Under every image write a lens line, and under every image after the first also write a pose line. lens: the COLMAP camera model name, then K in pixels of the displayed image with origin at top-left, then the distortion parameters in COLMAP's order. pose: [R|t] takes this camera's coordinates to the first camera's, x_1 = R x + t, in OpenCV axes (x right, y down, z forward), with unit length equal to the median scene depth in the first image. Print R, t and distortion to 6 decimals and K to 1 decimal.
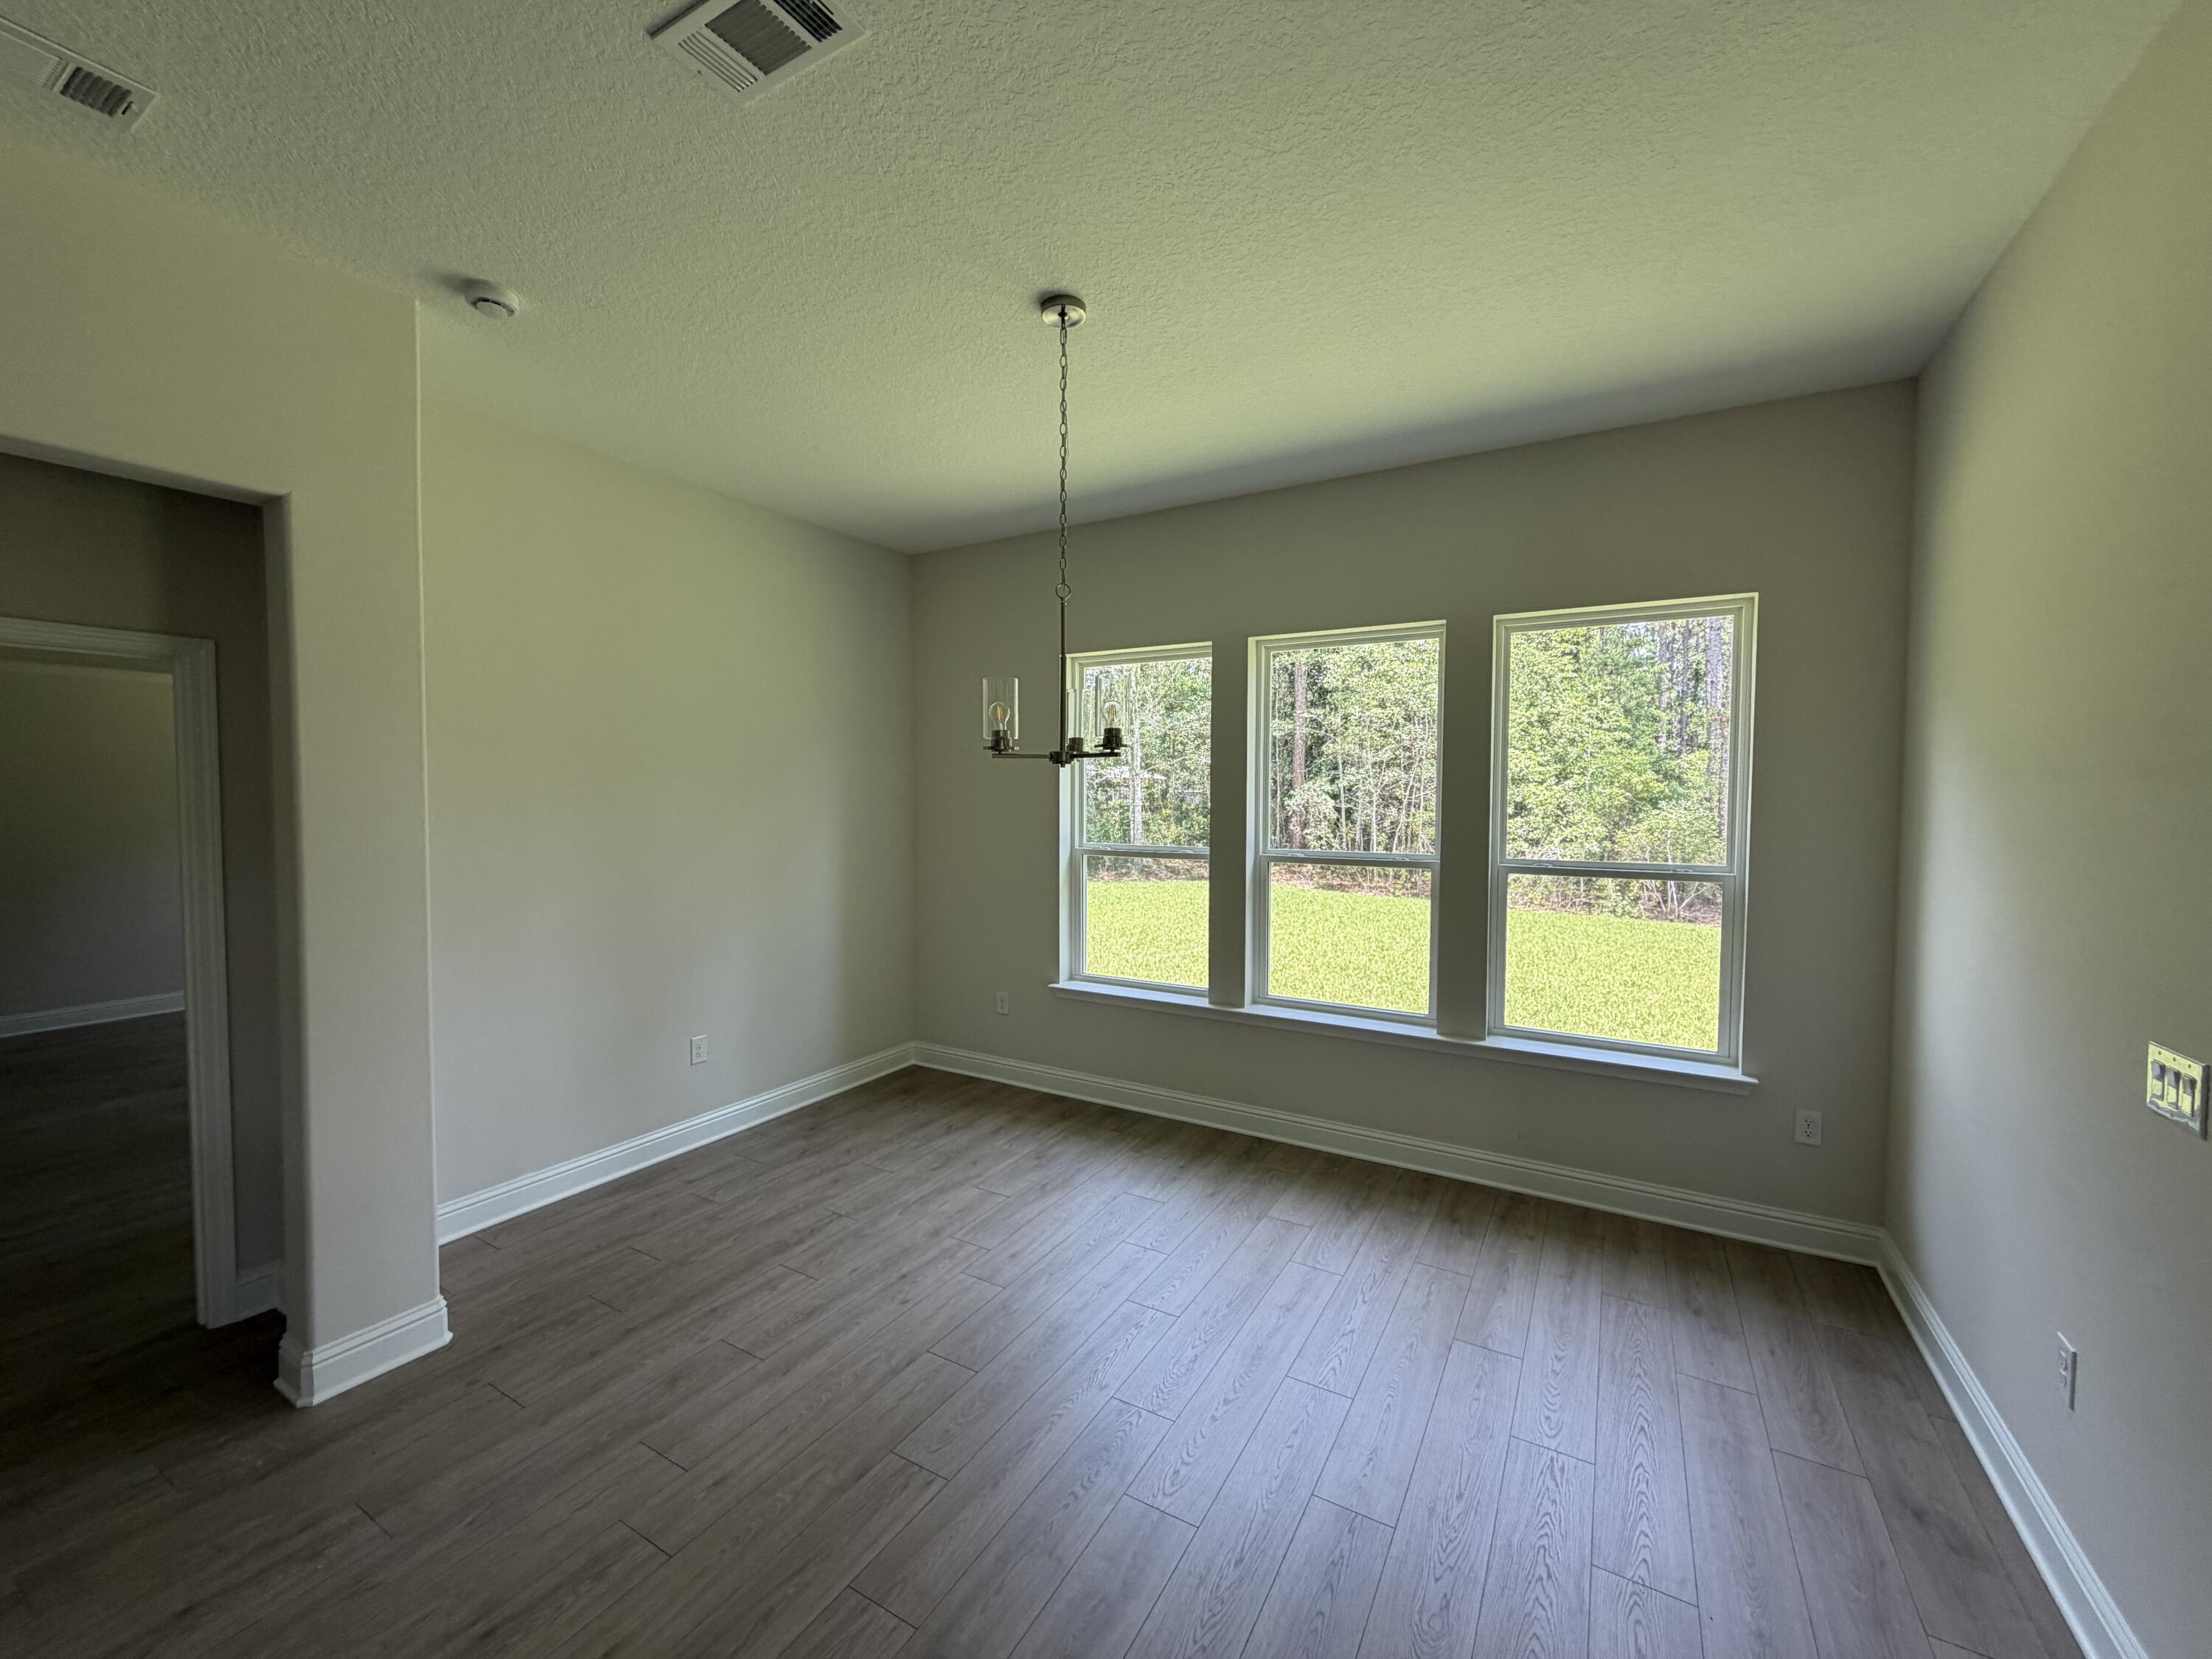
lens RADIAL K [[881.6, 0, 1096.9], [0, 881.6, 829.3], [0, 0, 1]] dist [-0.000059, -0.000106]
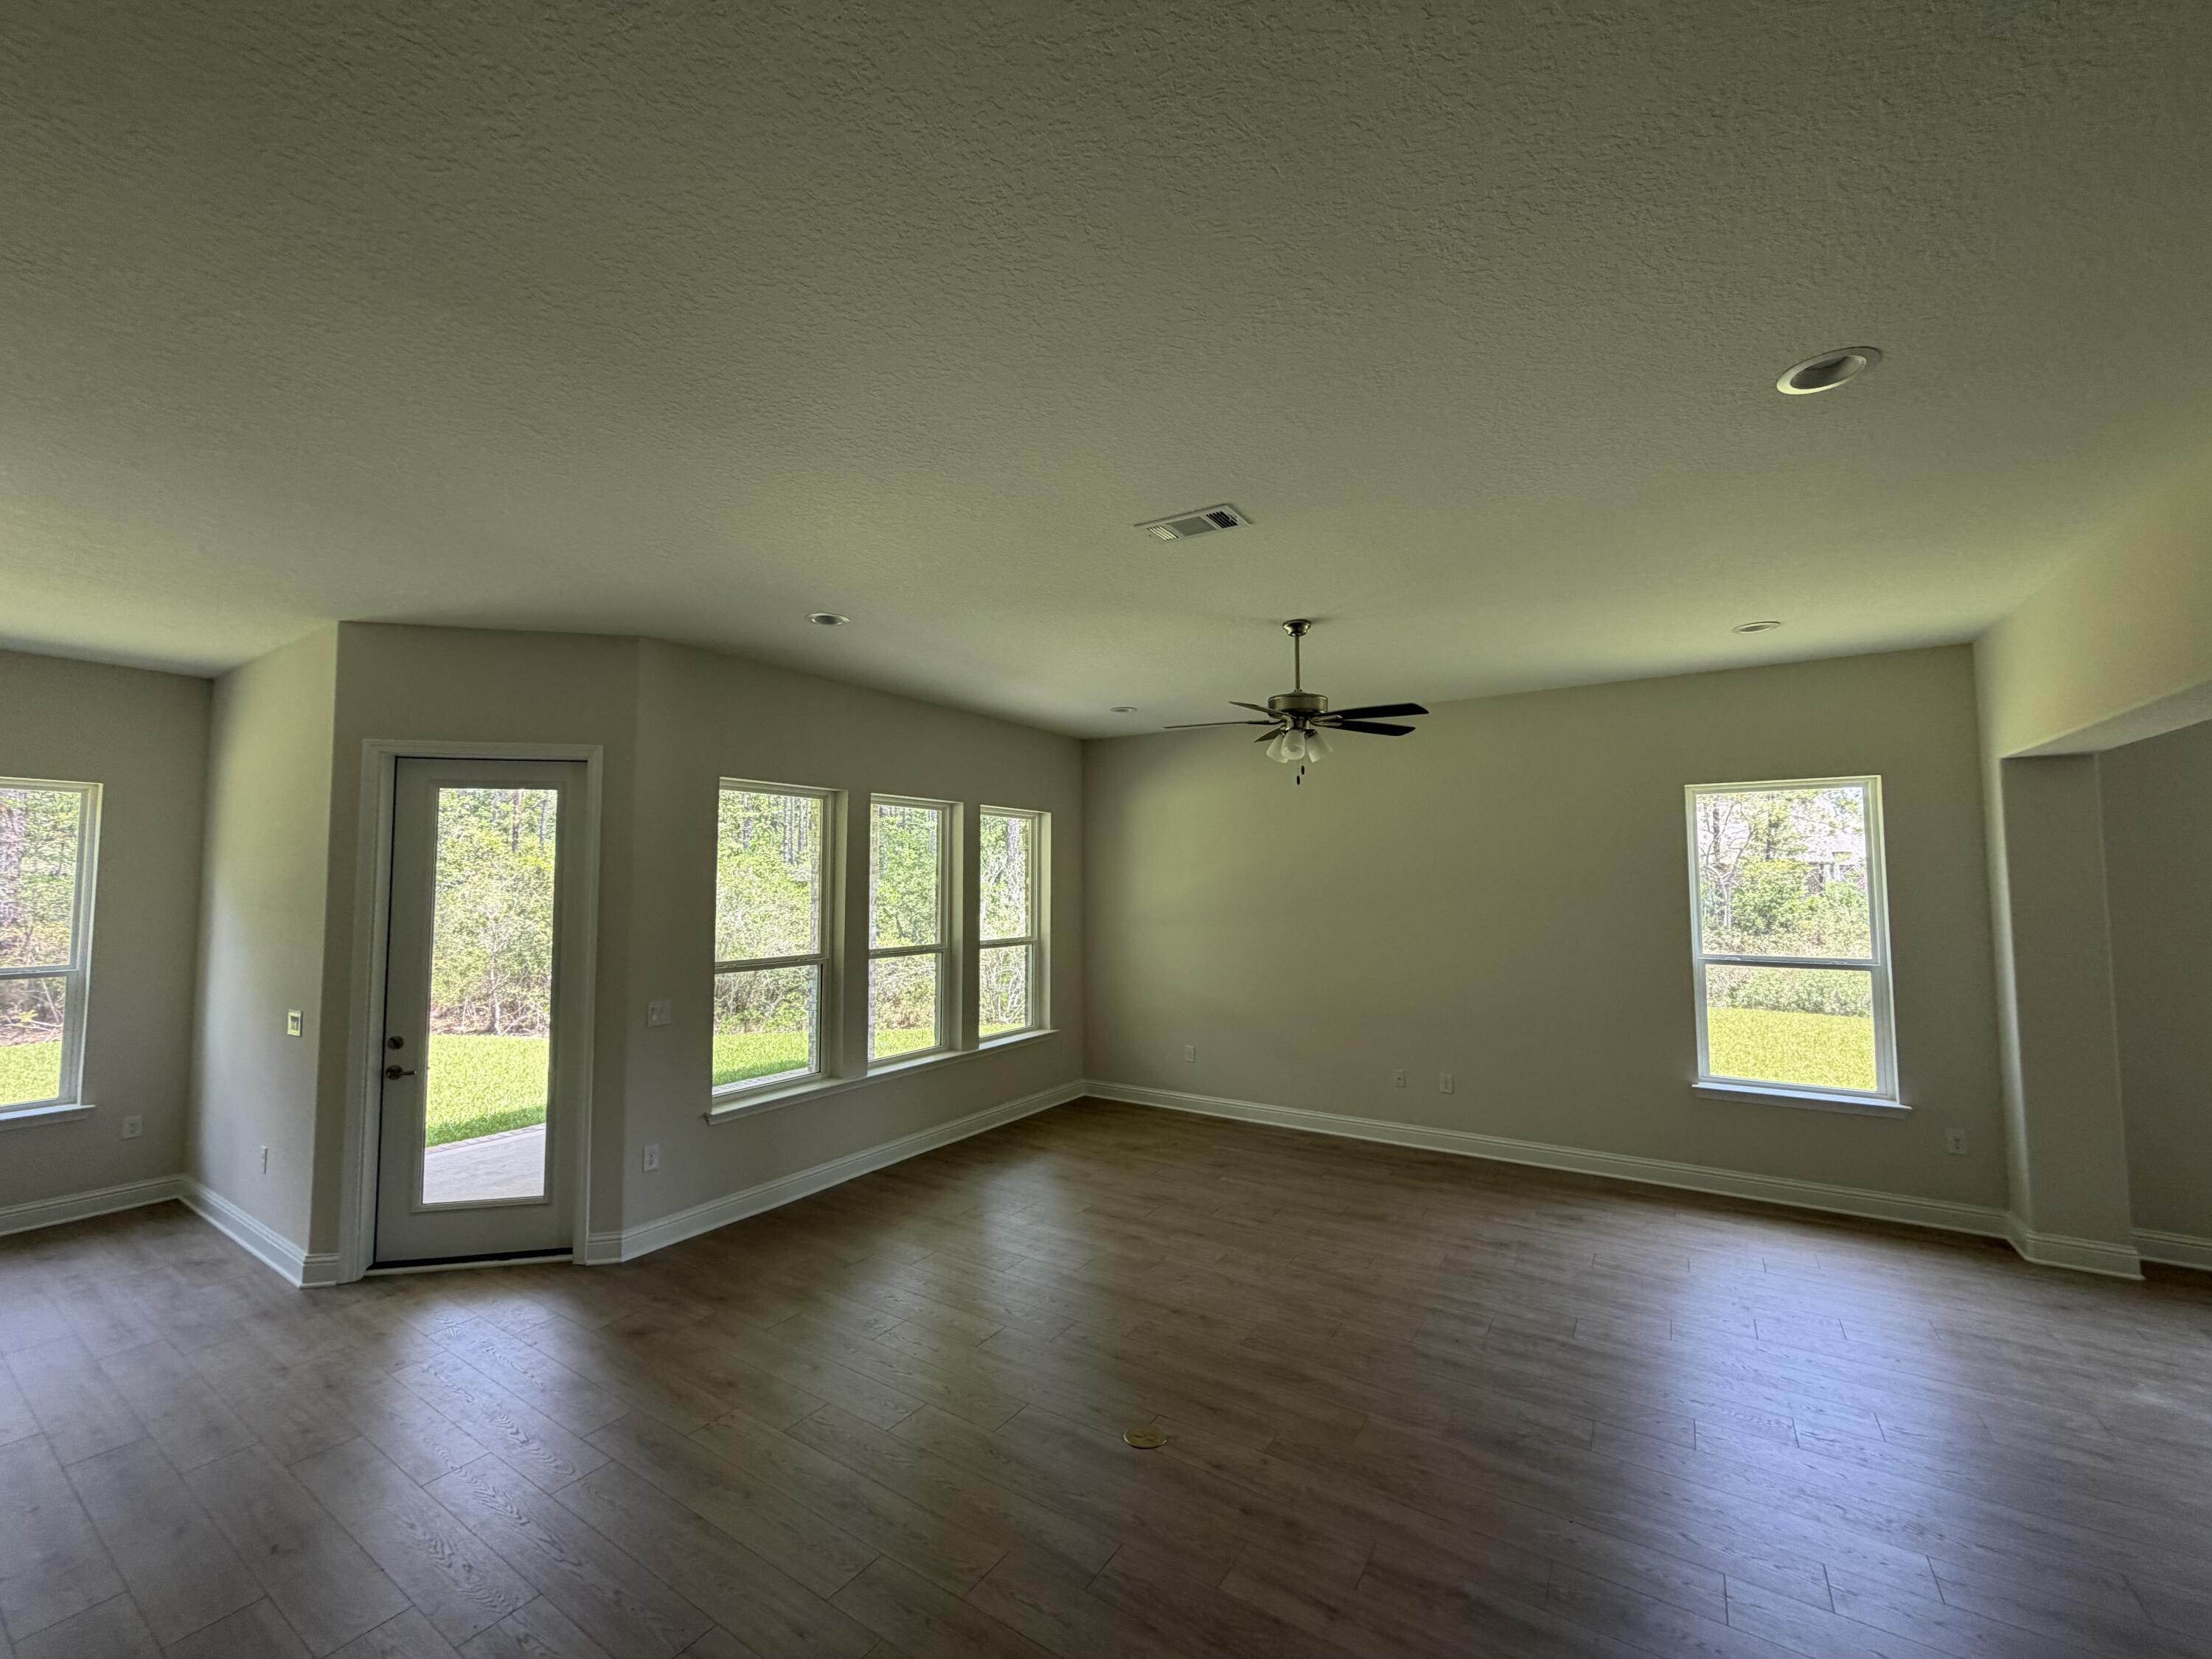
lens RADIAL K [[881.6, 0, 1096.9], [0, 881.6, 829.3], [0, 0, 1]] dist [-0.000059, -0.000106]
pose [[0.048658, 0.055579, 0.997268, -0.749041], [0.043649, 0.997378, -0.057715, -0.024184], [-0.997861, 0.046338, 0.046104, -0.861212]]
